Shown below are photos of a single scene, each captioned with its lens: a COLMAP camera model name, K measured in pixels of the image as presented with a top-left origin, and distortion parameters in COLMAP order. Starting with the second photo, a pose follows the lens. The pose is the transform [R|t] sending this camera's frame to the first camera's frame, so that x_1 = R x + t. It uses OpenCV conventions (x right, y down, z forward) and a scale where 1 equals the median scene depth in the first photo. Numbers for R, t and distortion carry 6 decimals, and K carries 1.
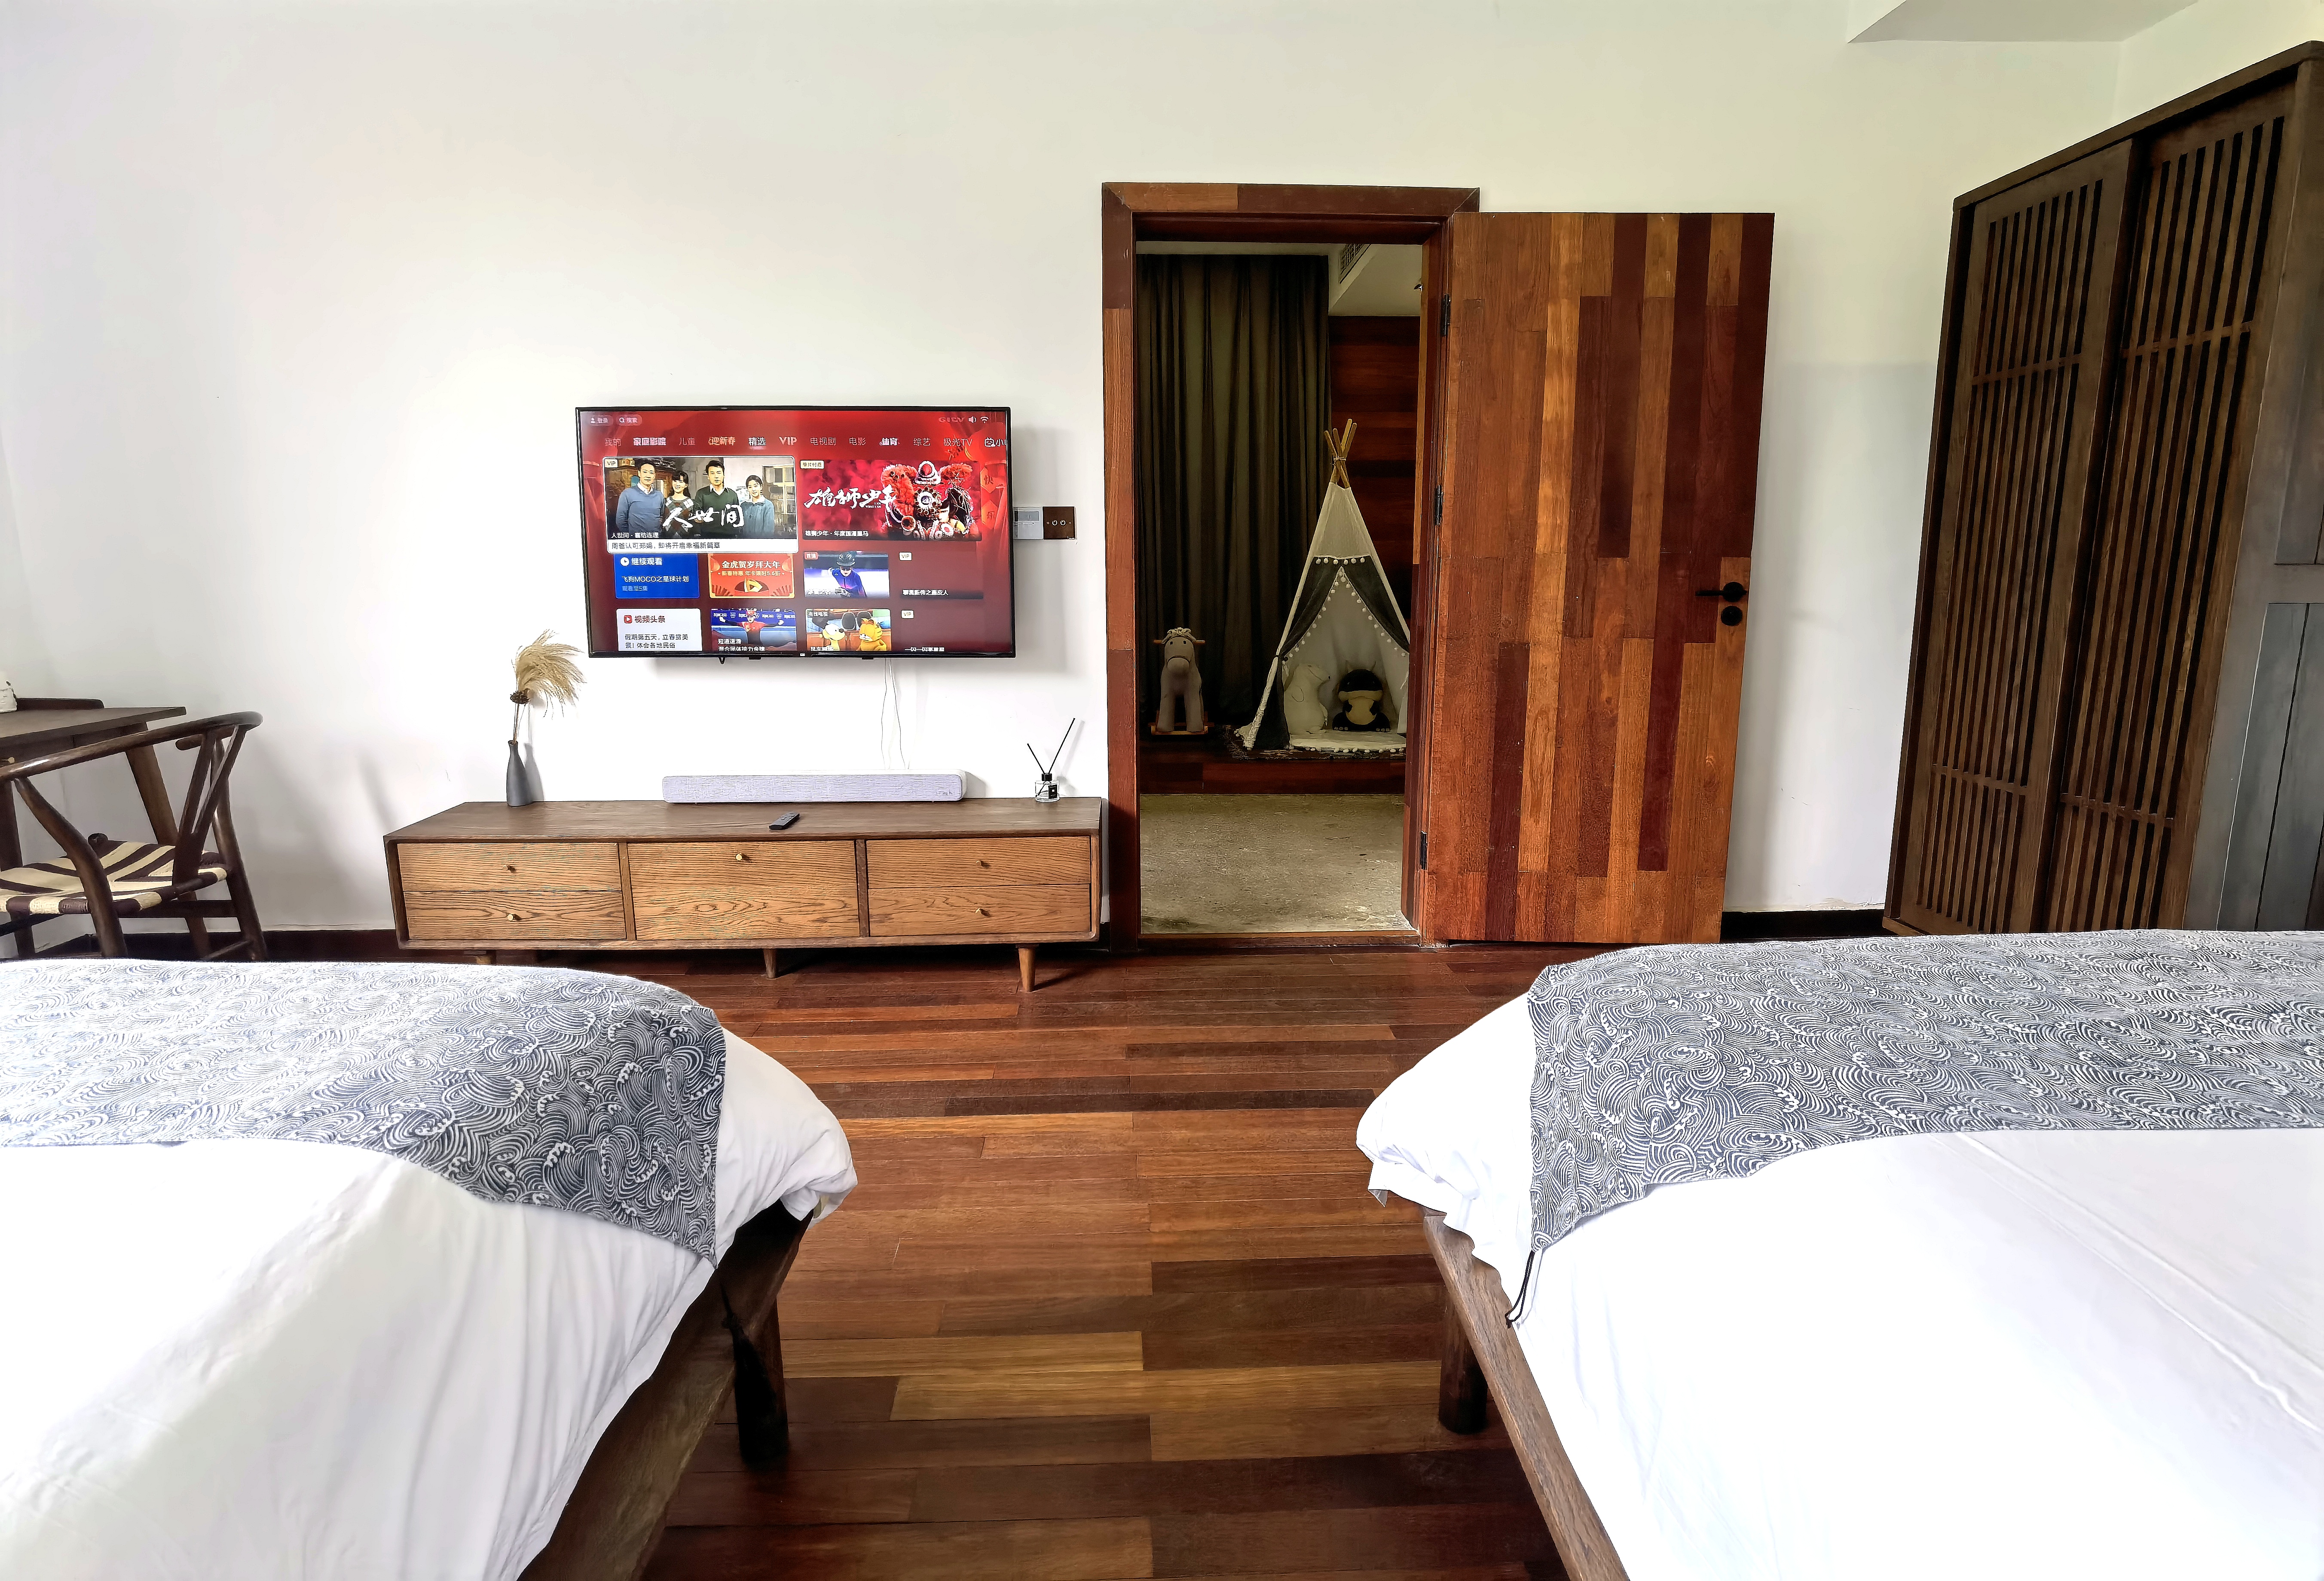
lens RADIAL K [[1216.0, 0, 1170.7], [0, 1216.0, 783.0], [0, 0, 1]] dist [-0.003625, -0.002366]
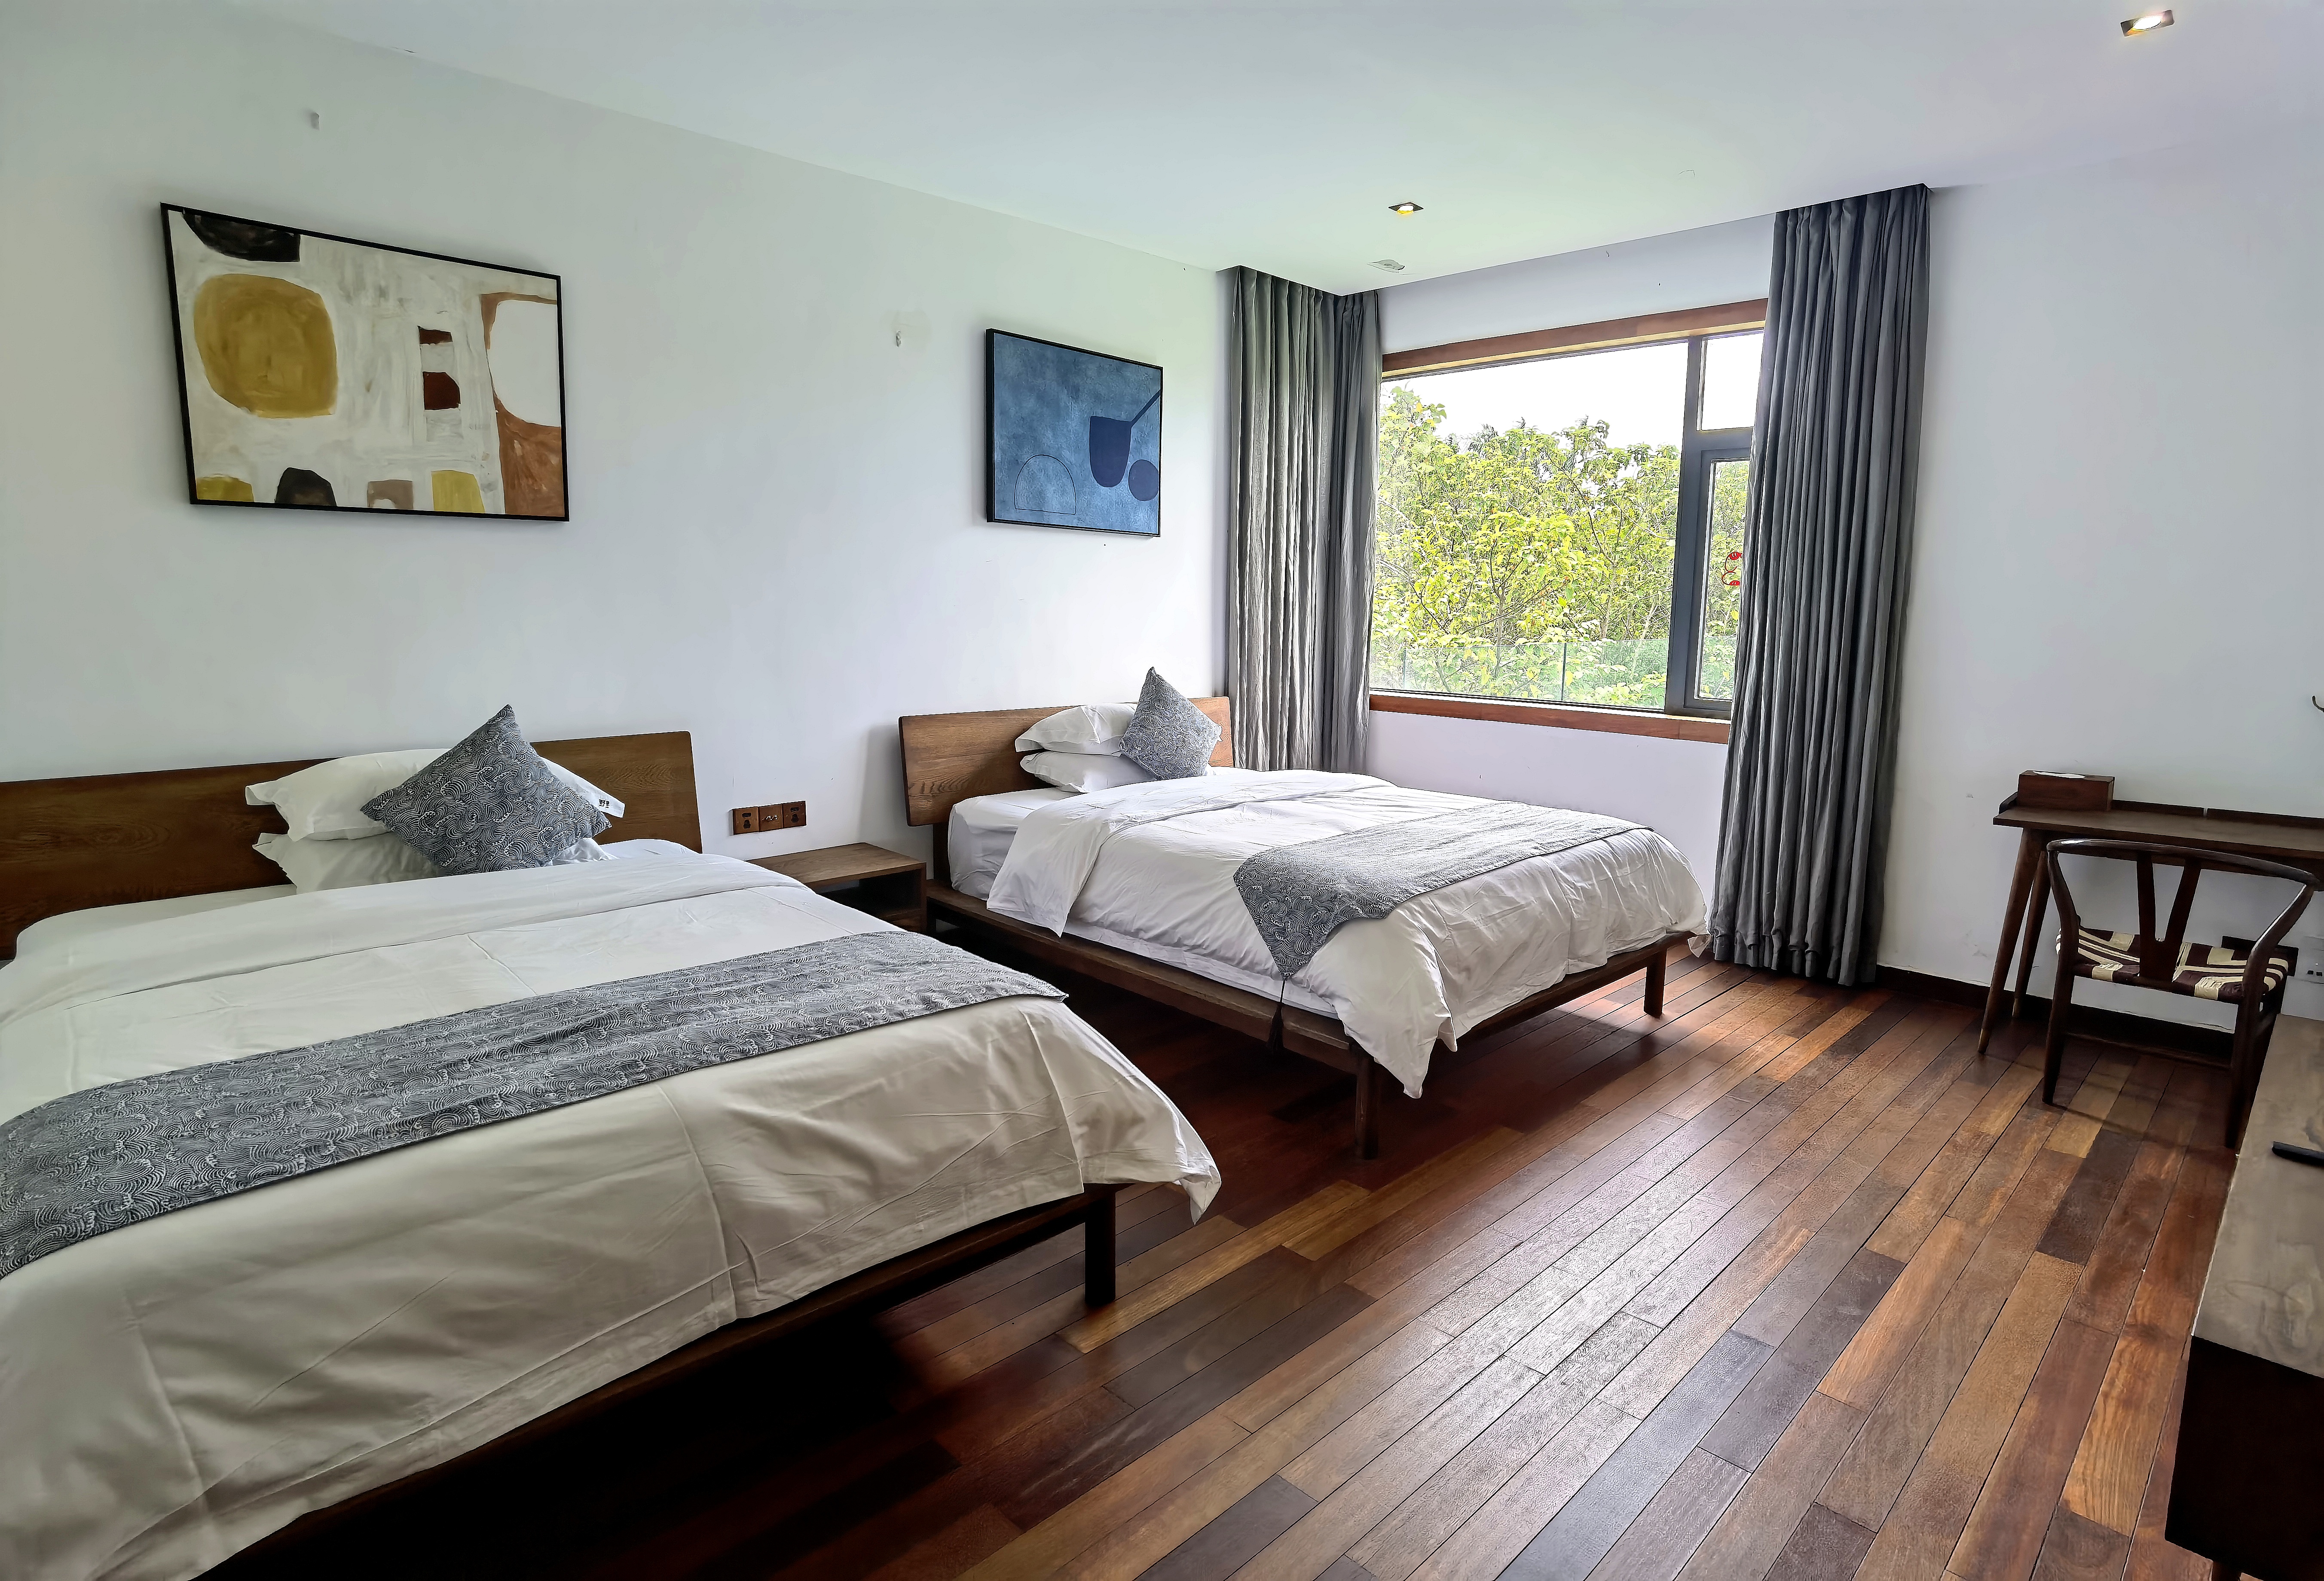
lens RADIAL K [[1198.2, 0, 1159.6], [0, 1198.2, 773.6], [0, 0, 1]] dist [-0.002594, -0.000866]
pose [[-0.739791, 0.099337, -0.665464, 0.569549], [-0.126621, 0.950816, 0.282696, -0.275061], [0.660815, 0.293397, -0.690827, 0.964783]]
